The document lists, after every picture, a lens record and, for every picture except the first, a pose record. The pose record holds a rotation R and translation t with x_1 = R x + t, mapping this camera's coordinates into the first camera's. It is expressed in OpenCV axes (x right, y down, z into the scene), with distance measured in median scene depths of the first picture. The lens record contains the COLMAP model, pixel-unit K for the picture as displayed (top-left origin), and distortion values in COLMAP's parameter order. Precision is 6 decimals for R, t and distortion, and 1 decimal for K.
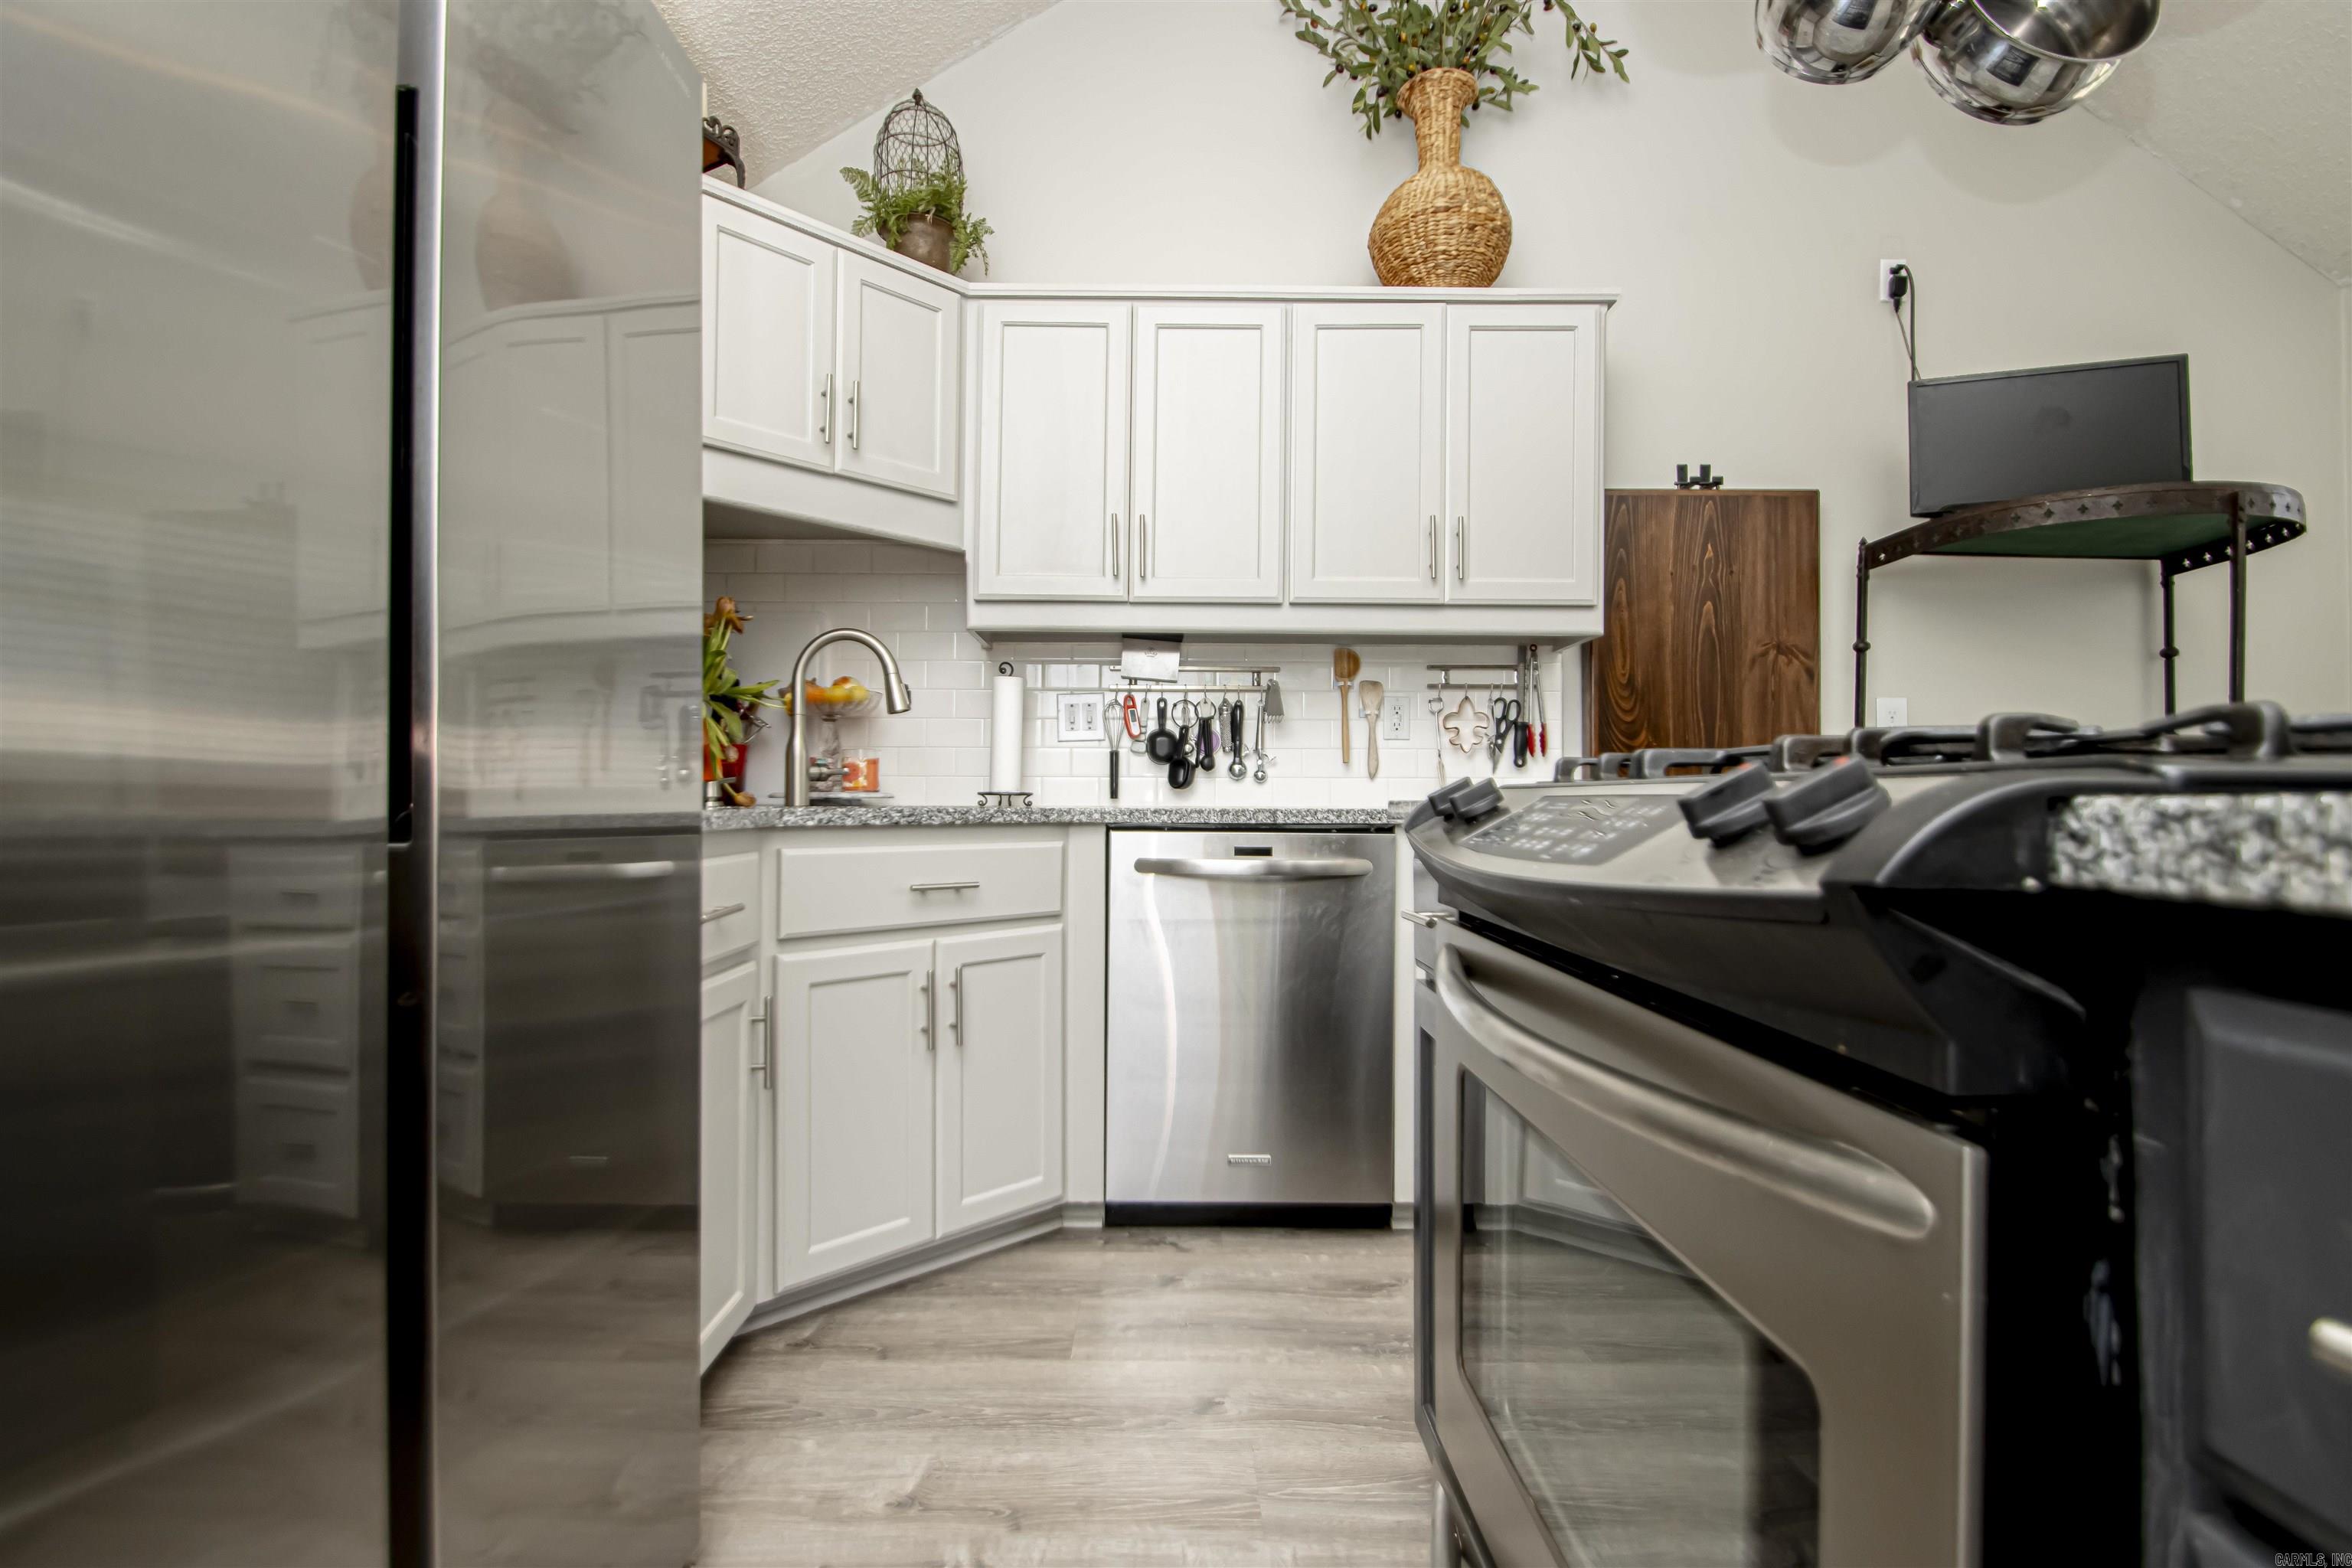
lens RADIAL K [[1119.7, 0, 1156.0], [0, 1119.7, 782.5], [0, 0, 1]] dist [0.018124, -0.019420]
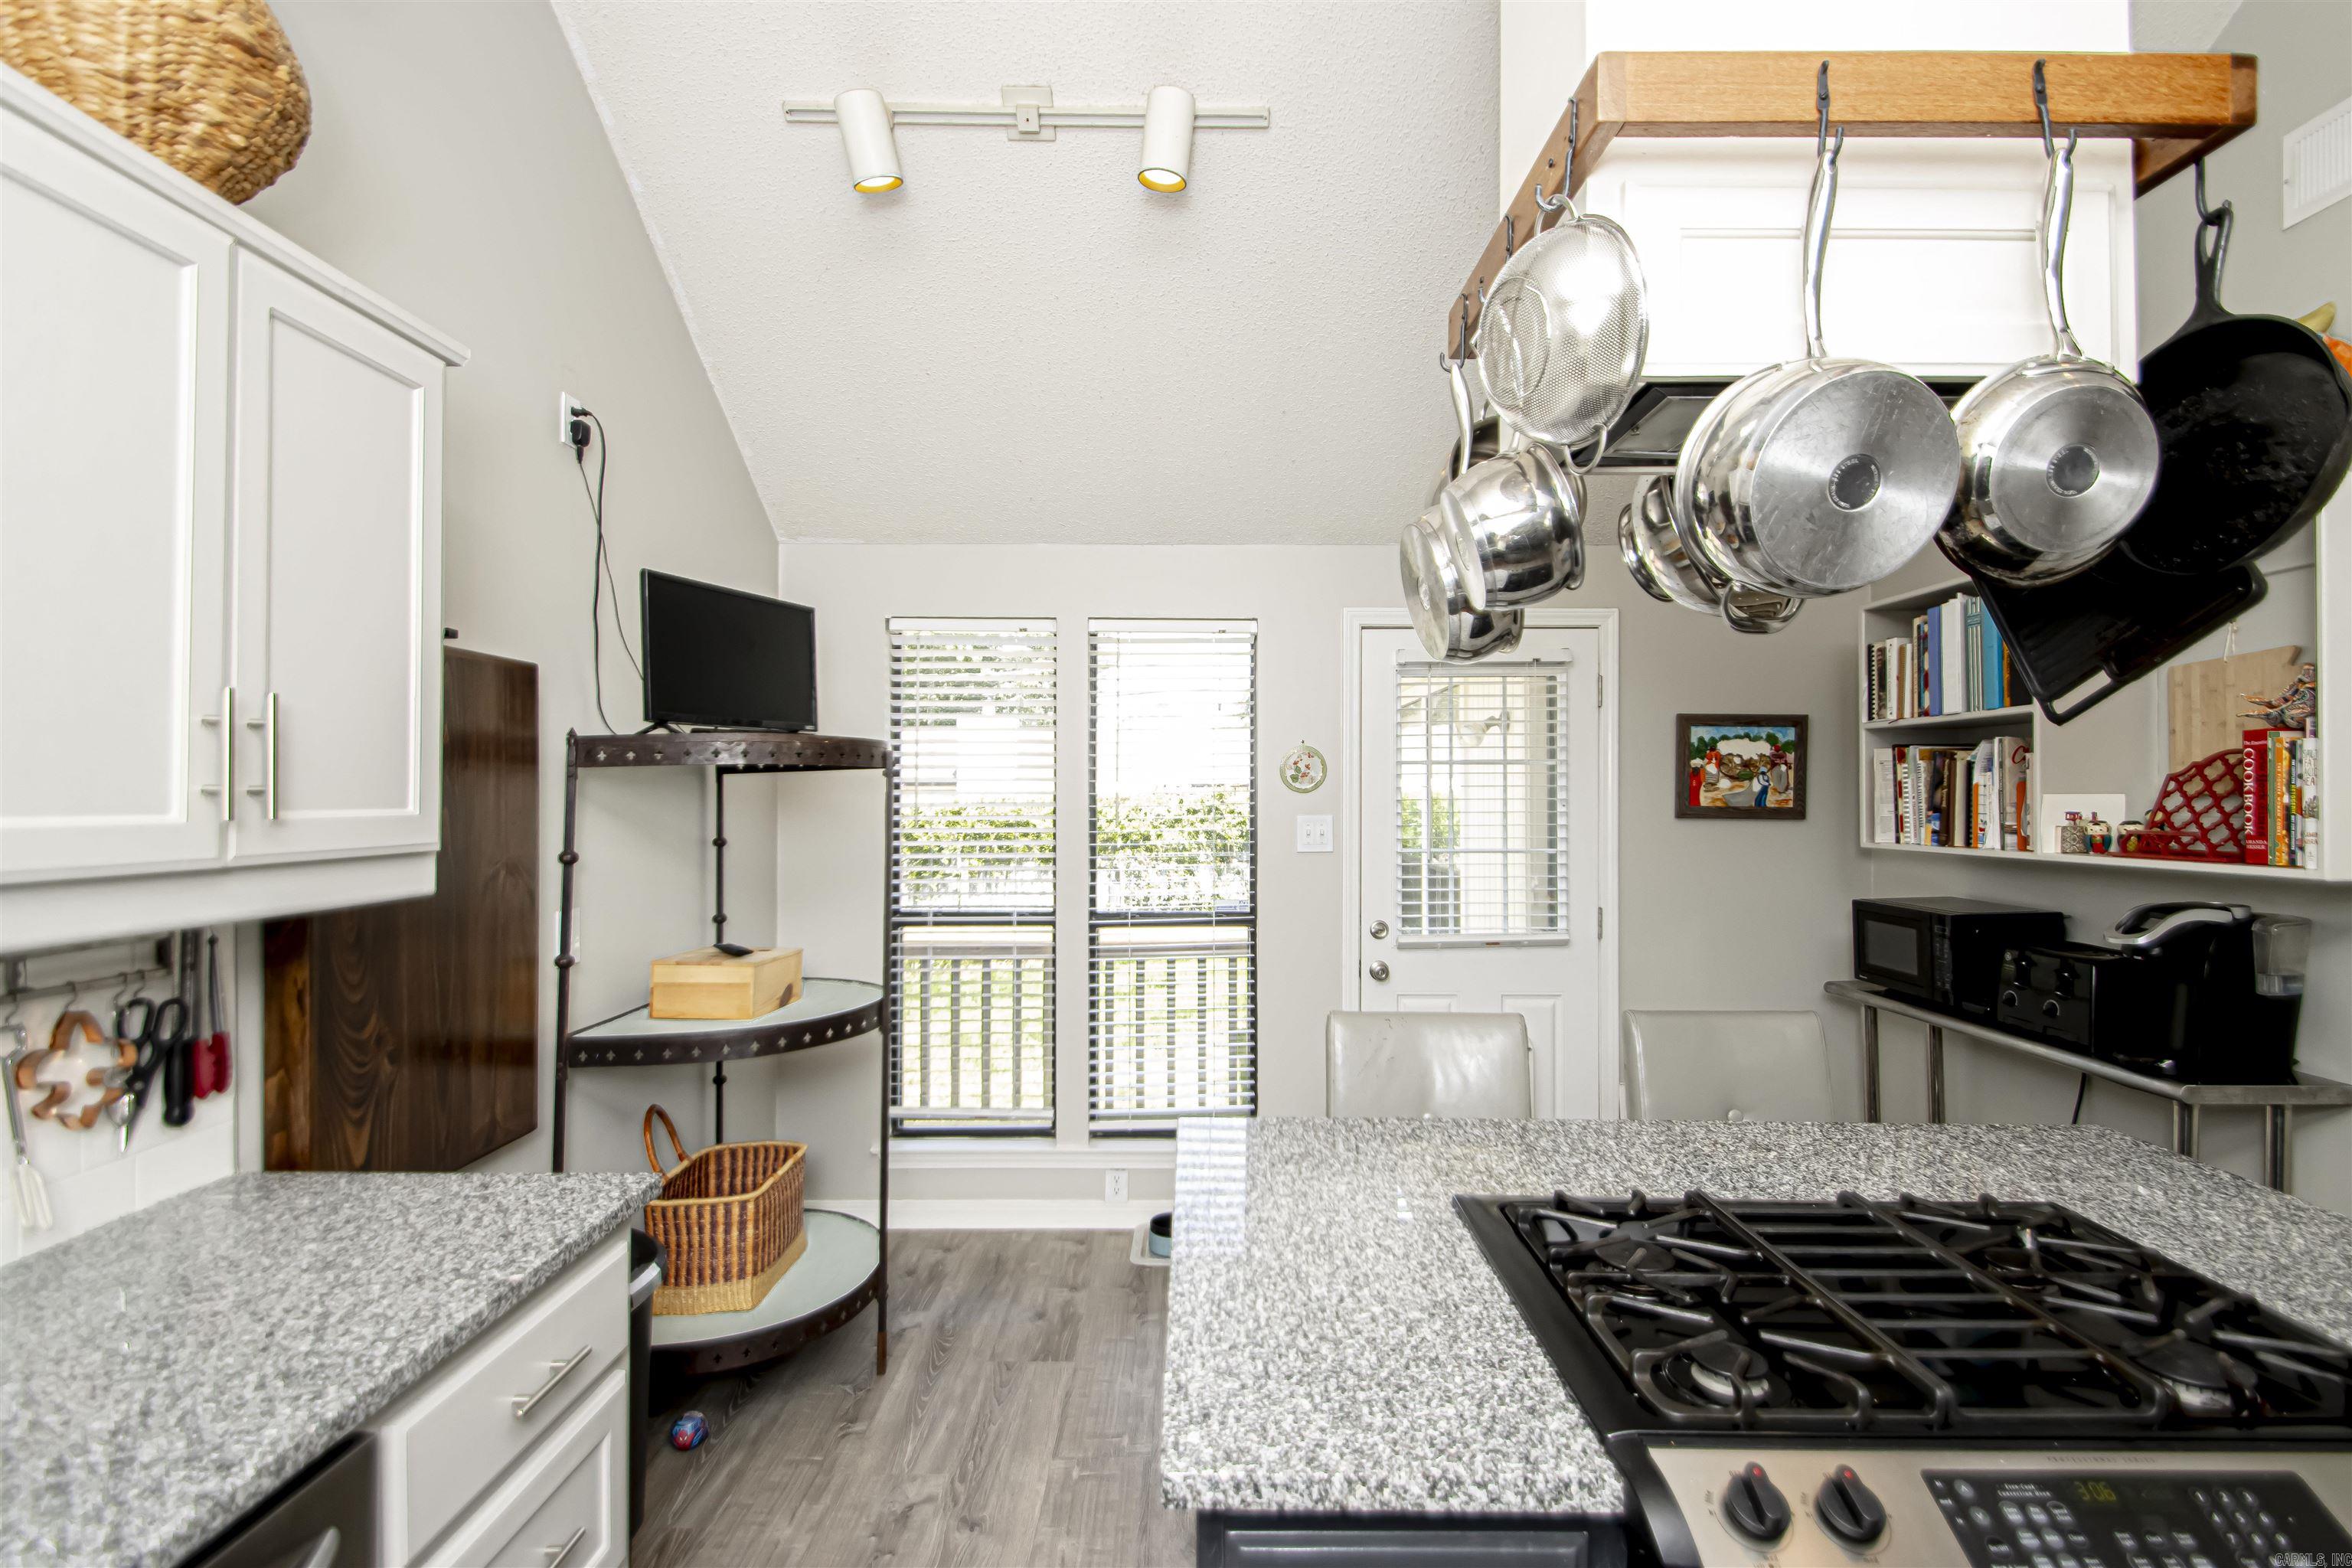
lens RADIAL K [[1098.2, 0, 1190.8], [0, 1098.2, 787.7], [0, 0, 1]] dist [0.033209, -0.016852]
pose [[-0.005318, -0.004245, 0.999977, -0.206331], [-0.021385, 0.999763, 0.004130, -0.192254], [-0.999757, -0.021362, -0.005407, 0.558890]]
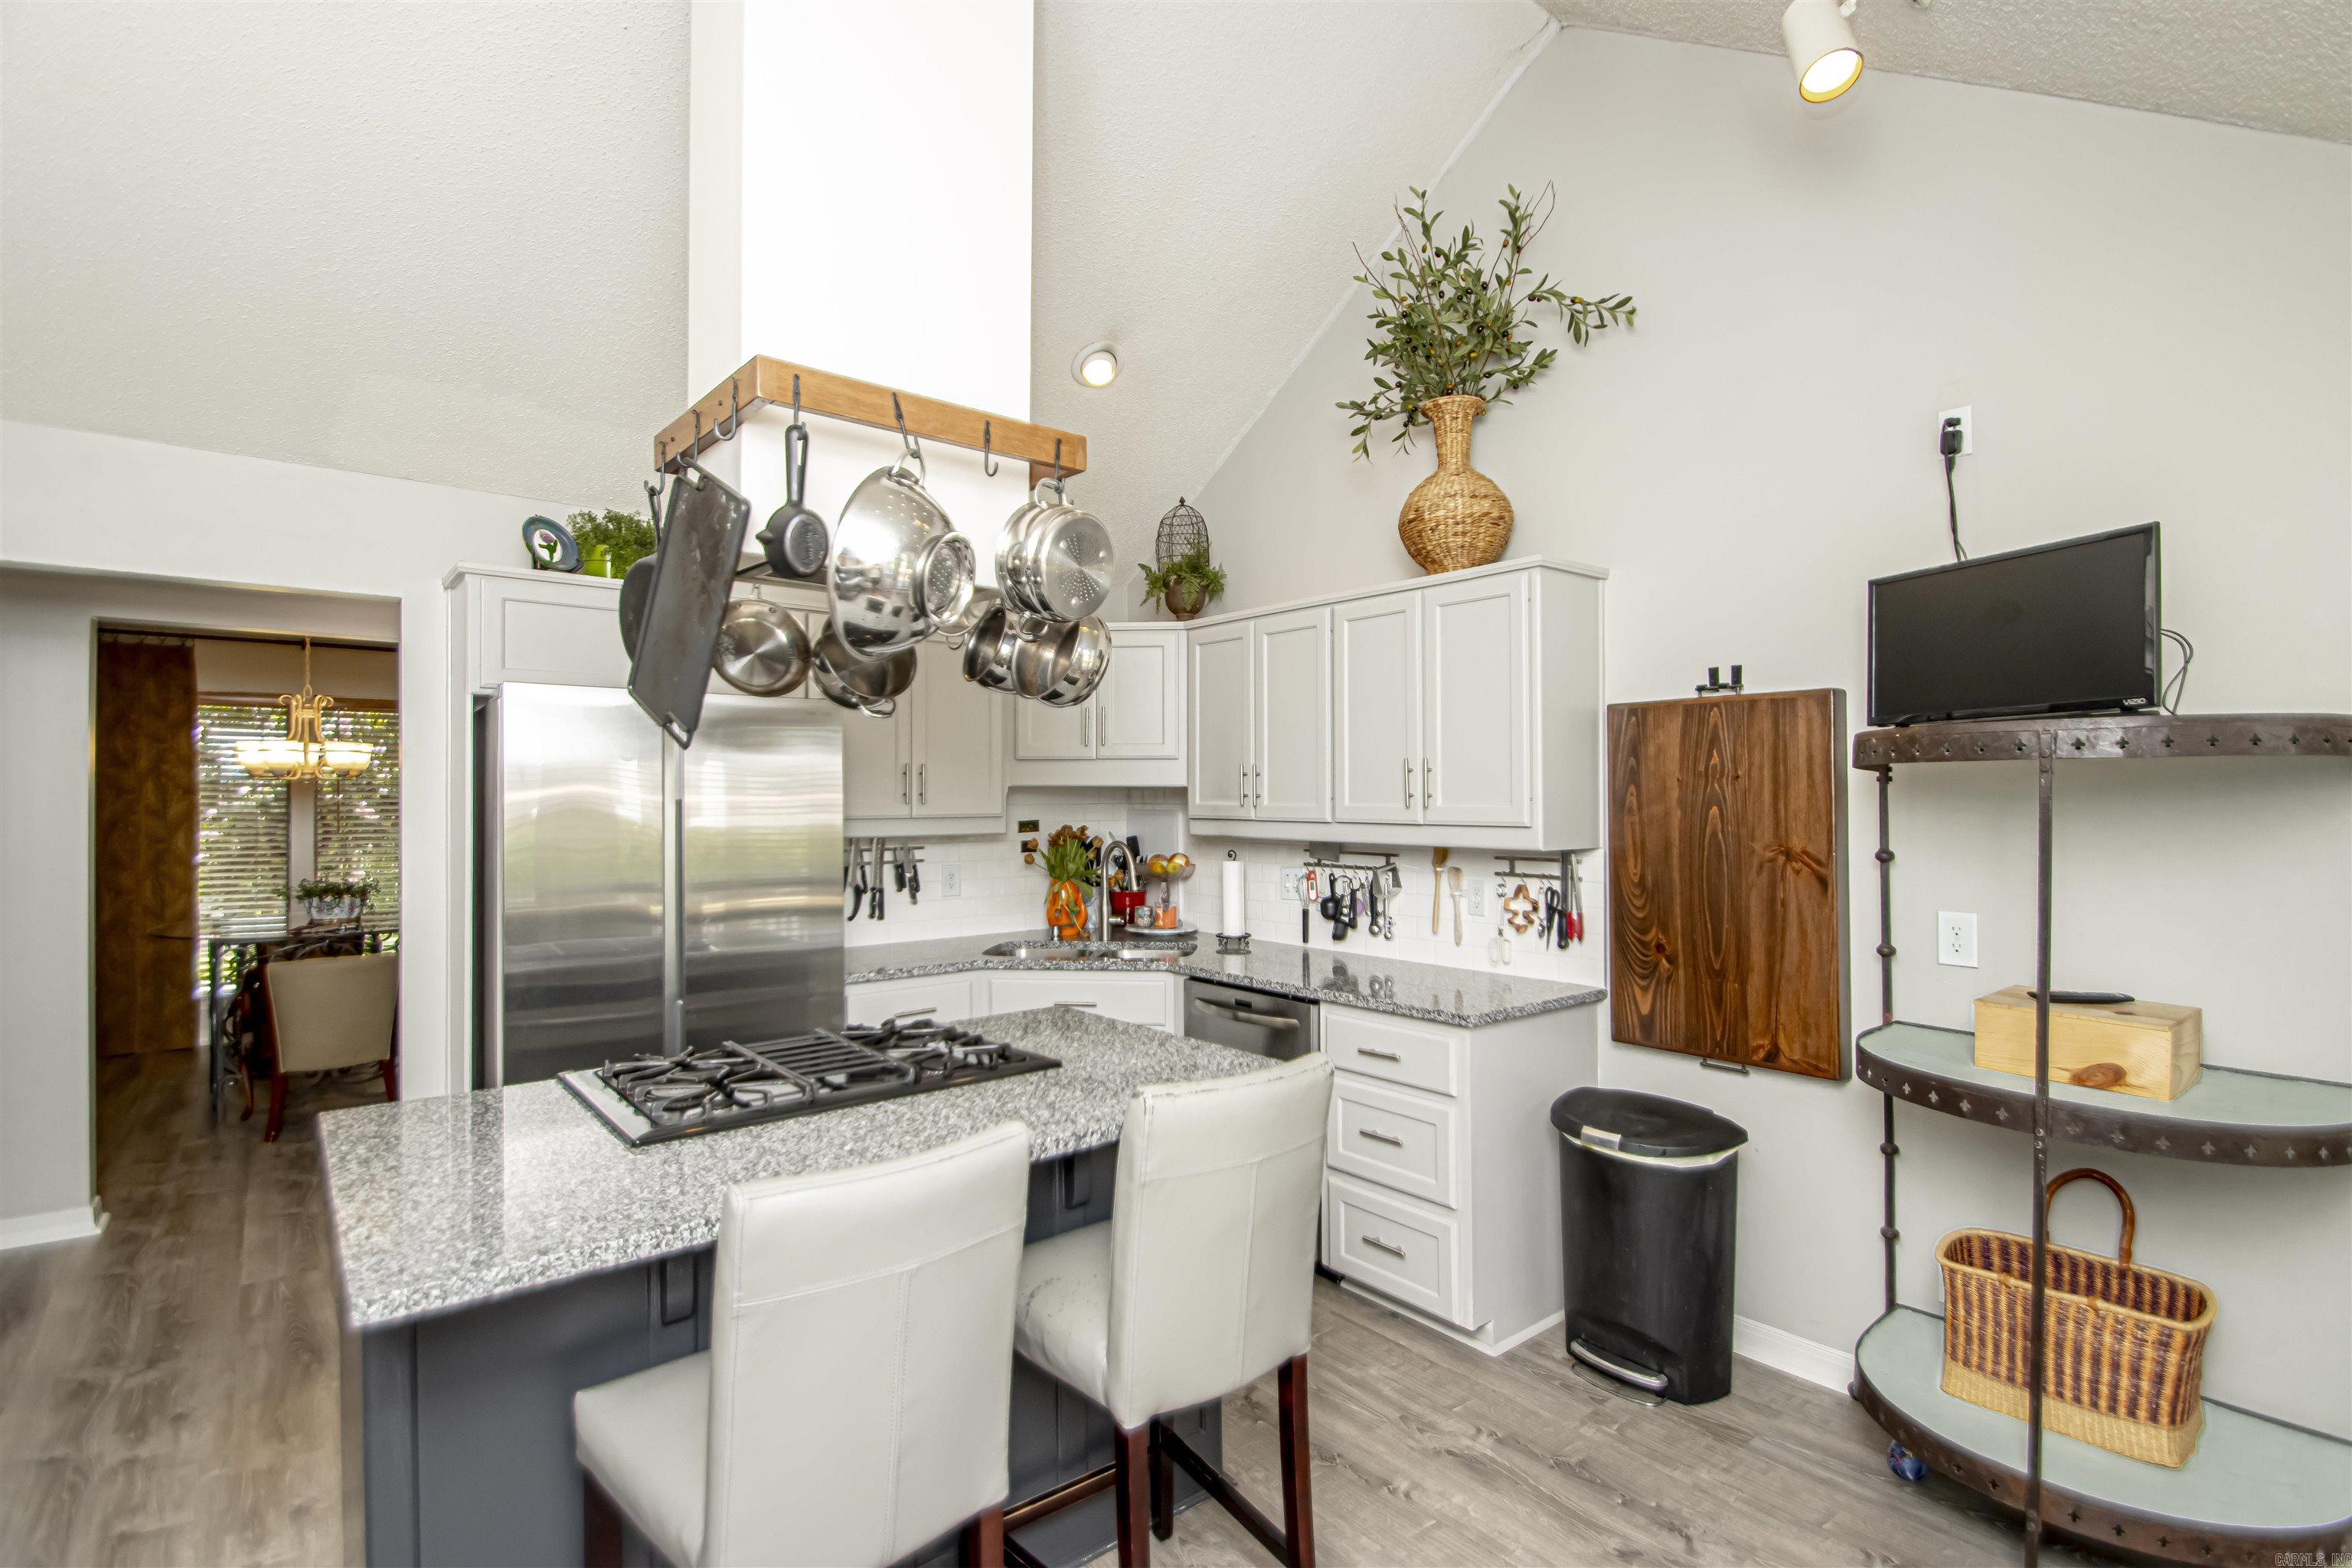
lens RADIAL K [[1098.2, 0, 1190.8], [0, 1098.2, 787.7], [0, 0, 1]] dist [0.033209, -0.016852]
pose [[0.647060, -0.013958, -0.762311, 0.979893], [0.019212, 0.999813, -0.001999, -0.191013], [0.762197, -0.013352, 0.647207, -0.012437]]
